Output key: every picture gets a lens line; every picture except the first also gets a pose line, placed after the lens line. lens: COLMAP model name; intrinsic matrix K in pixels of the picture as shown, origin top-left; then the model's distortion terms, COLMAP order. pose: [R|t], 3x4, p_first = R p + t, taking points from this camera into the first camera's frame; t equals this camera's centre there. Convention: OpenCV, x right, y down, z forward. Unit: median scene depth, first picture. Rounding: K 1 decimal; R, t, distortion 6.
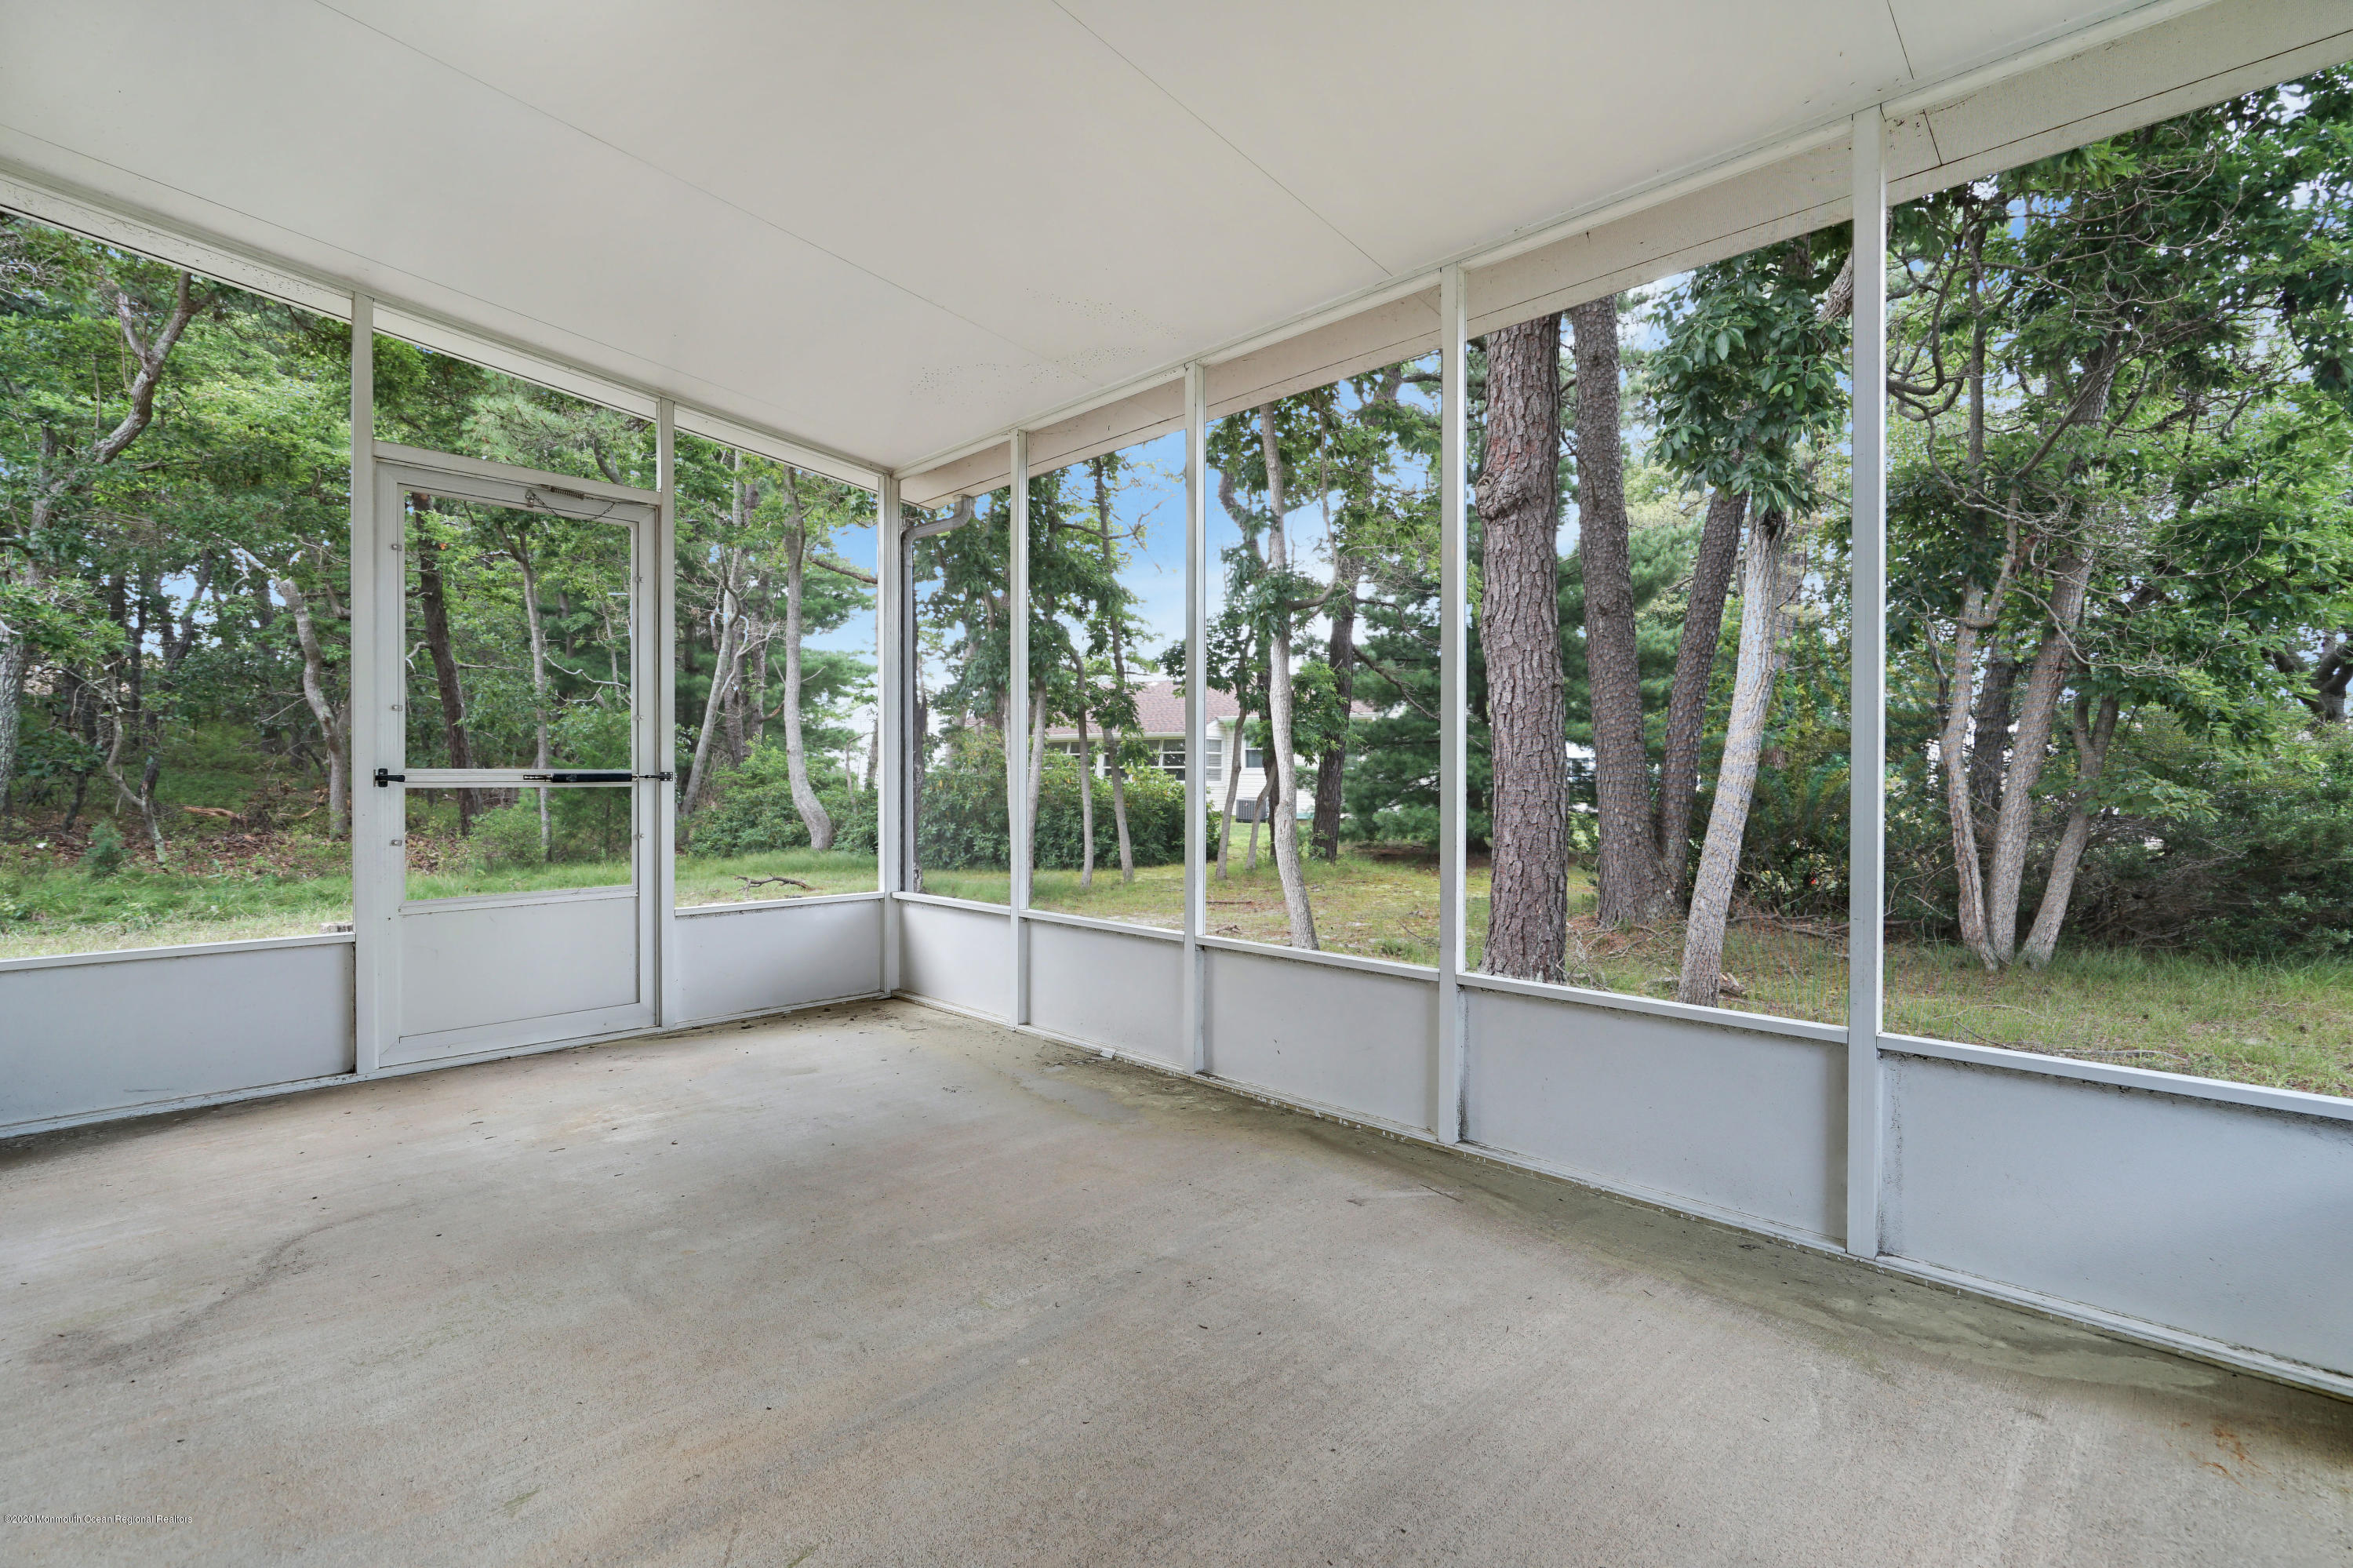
lens RADIAL K [[1055.5, 0, 1176.5], [0, 1055.5, 784.0], [0, 0, 1]] dist [-0.001134, 0.001092]
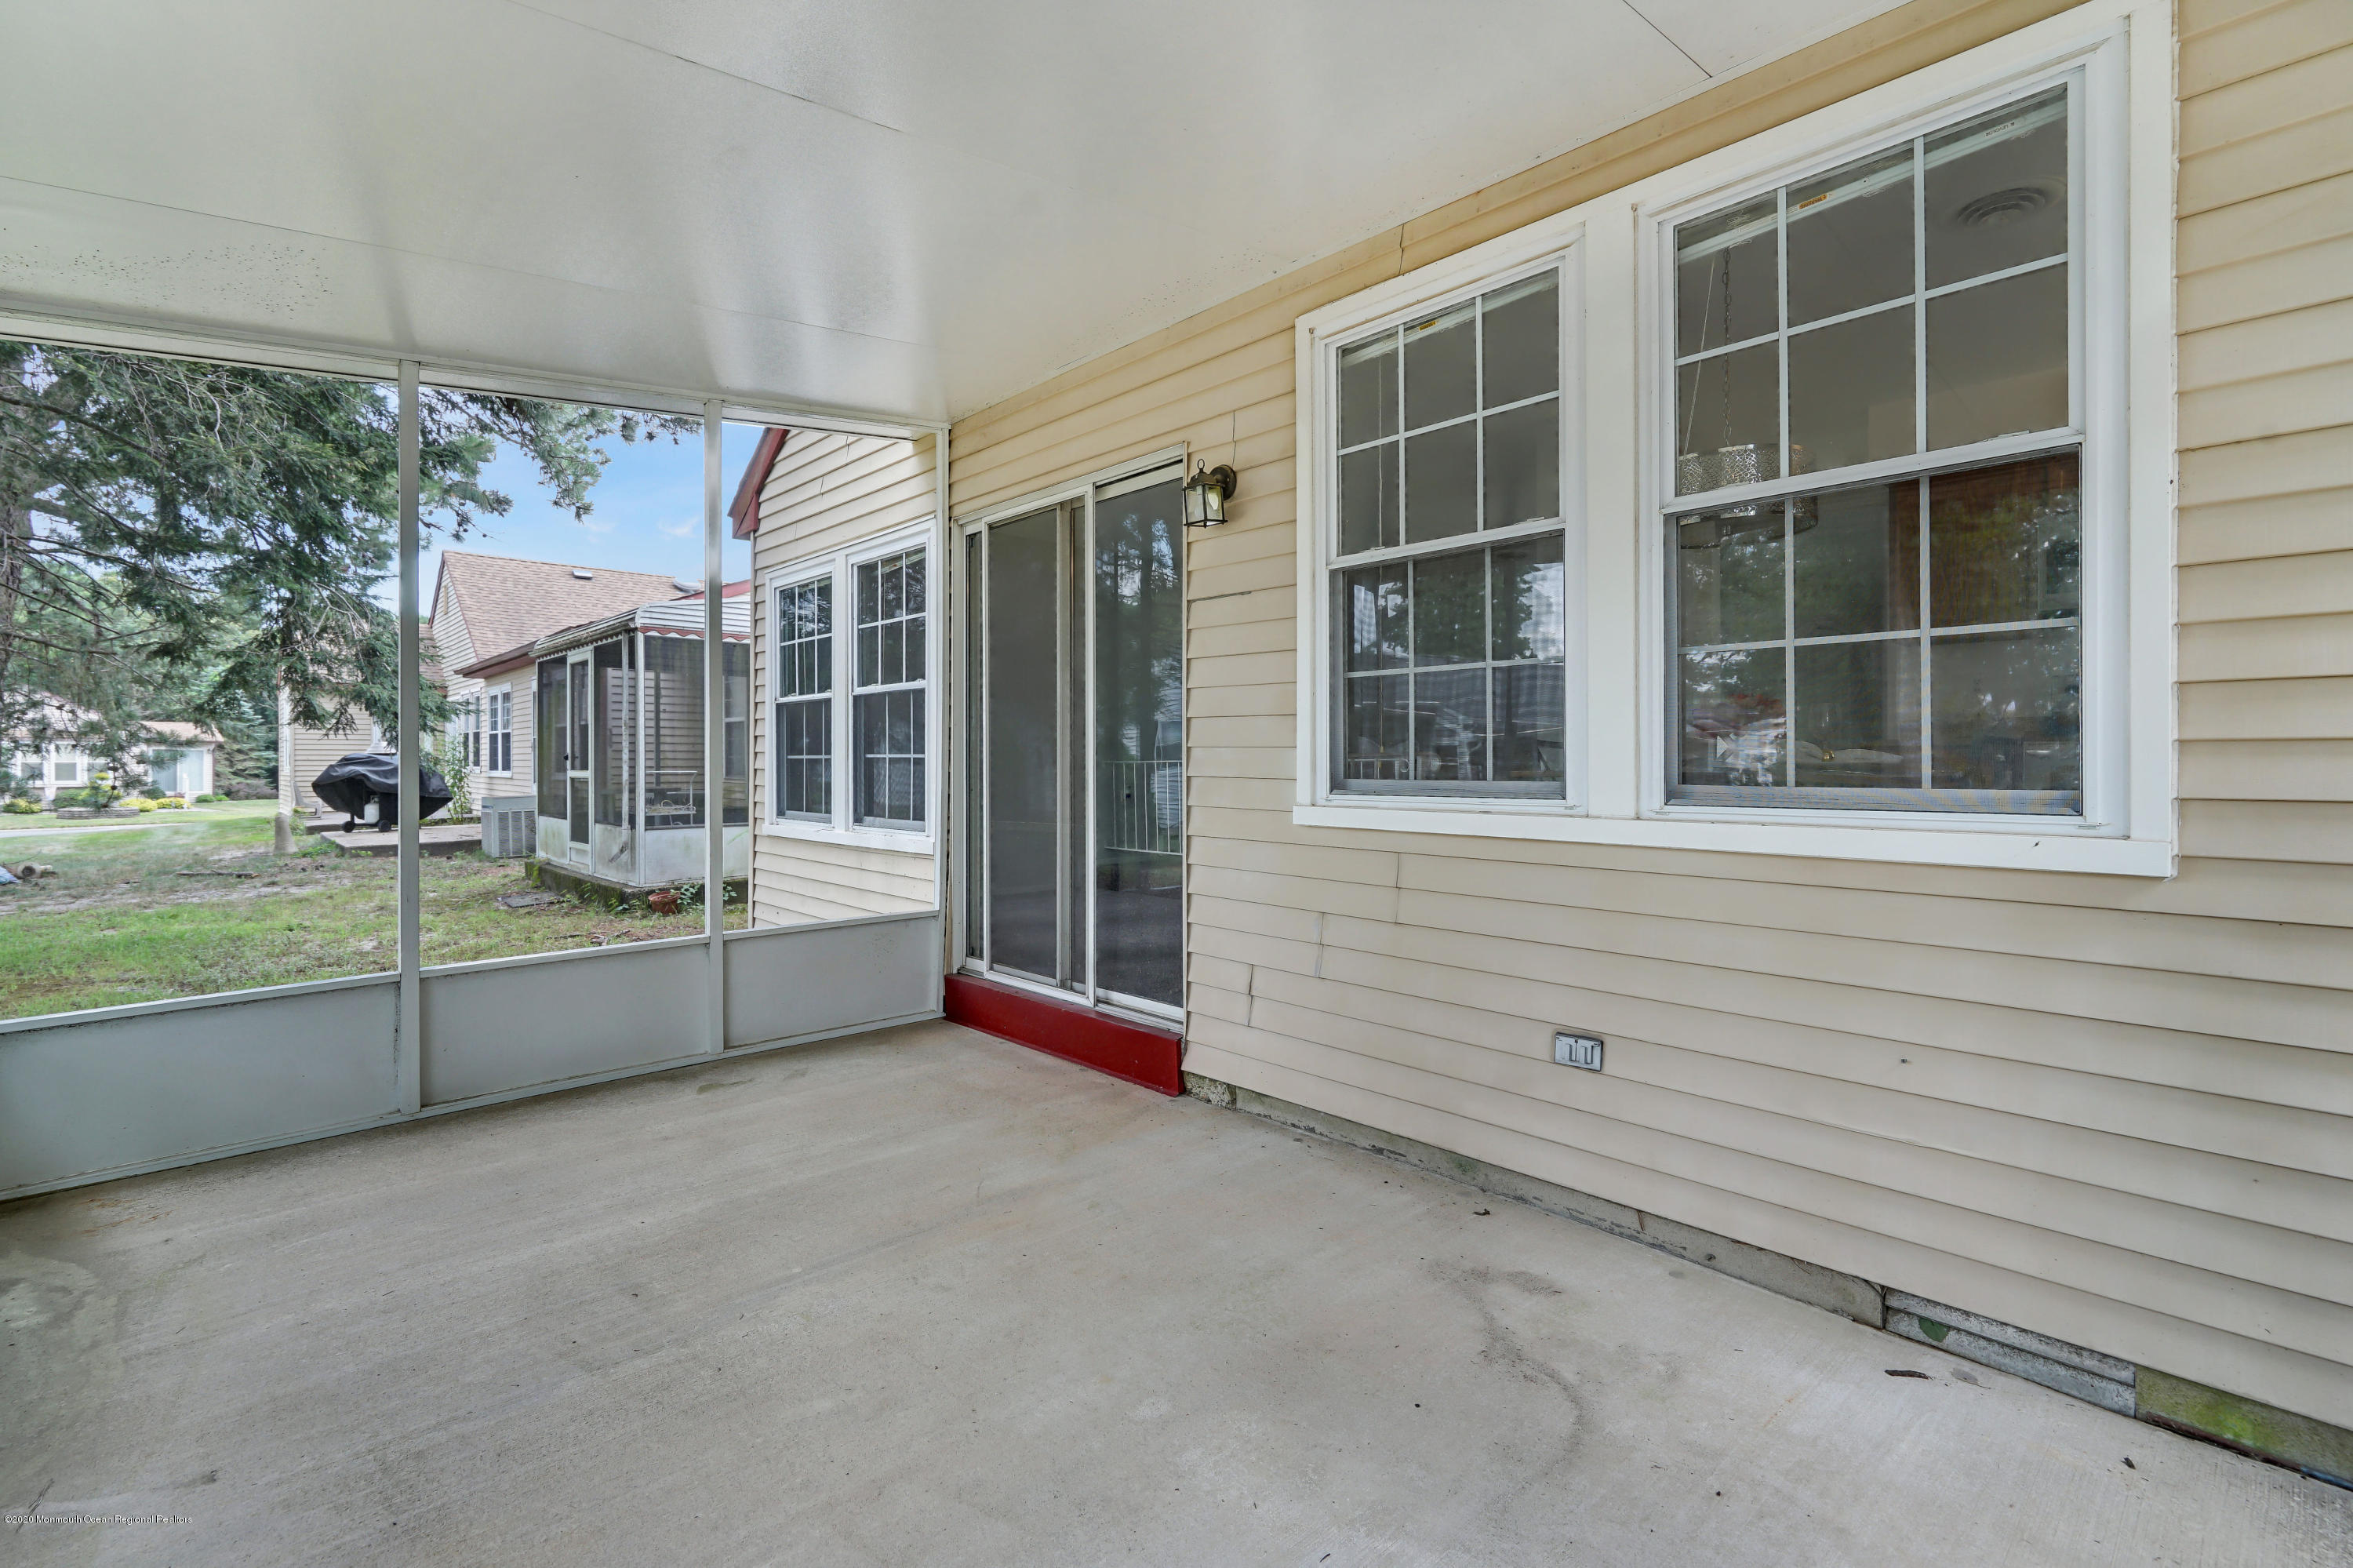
lens RADIAL K [[1055.5, 0, 1176.5], [0, 1055.5, 784.0], [0, 0, 1]] dist [-0.001134, 0.001092]
pose [[-0.998364, -0.001252, 0.057167, -0.623564], [0.000036, 0.999747, 0.022513, -0.087805], [-0.057181, 0.022478, -0.998111, 2.044920]]
